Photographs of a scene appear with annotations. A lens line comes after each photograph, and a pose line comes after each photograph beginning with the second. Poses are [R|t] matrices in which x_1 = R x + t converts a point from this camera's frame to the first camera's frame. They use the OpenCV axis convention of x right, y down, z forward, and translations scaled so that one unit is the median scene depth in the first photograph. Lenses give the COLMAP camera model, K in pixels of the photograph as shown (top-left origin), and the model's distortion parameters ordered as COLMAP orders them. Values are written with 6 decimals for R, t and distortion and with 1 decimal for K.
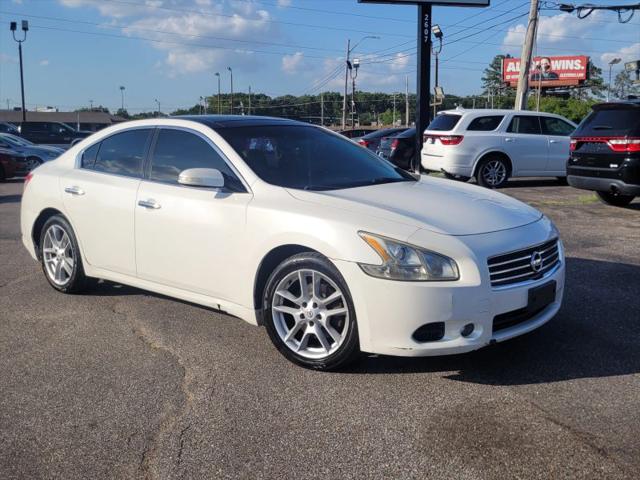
lens RADIAL K [[652.8, 0, 320.6], [0, 652.8, 227.5], [0, 0, 1]] dist [0.033238, -0.019631]
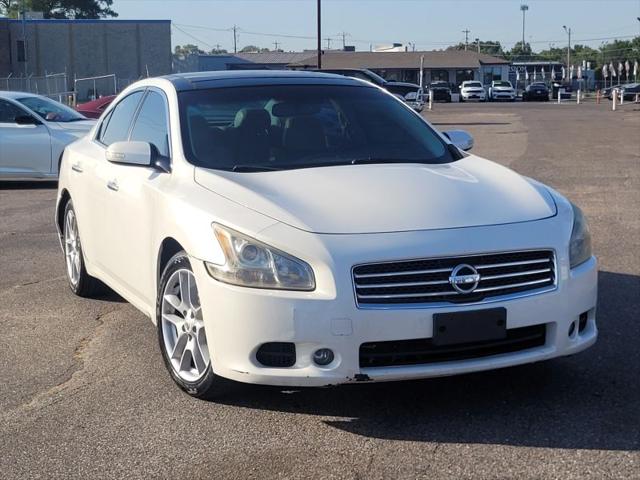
lens RADIAL K [[1120.2, 0, 320.0], [0, 1120.2, 240.0], [0, 0, 1]] dist [0.002646, -0.041759]
pose [[0.896801, 0.049712, -0.439632, 0.634518], [-0.051118, 0.998655, 0.008649, 0.006949], [0.439471, 0.014716, 0.898136, -0.141892]]
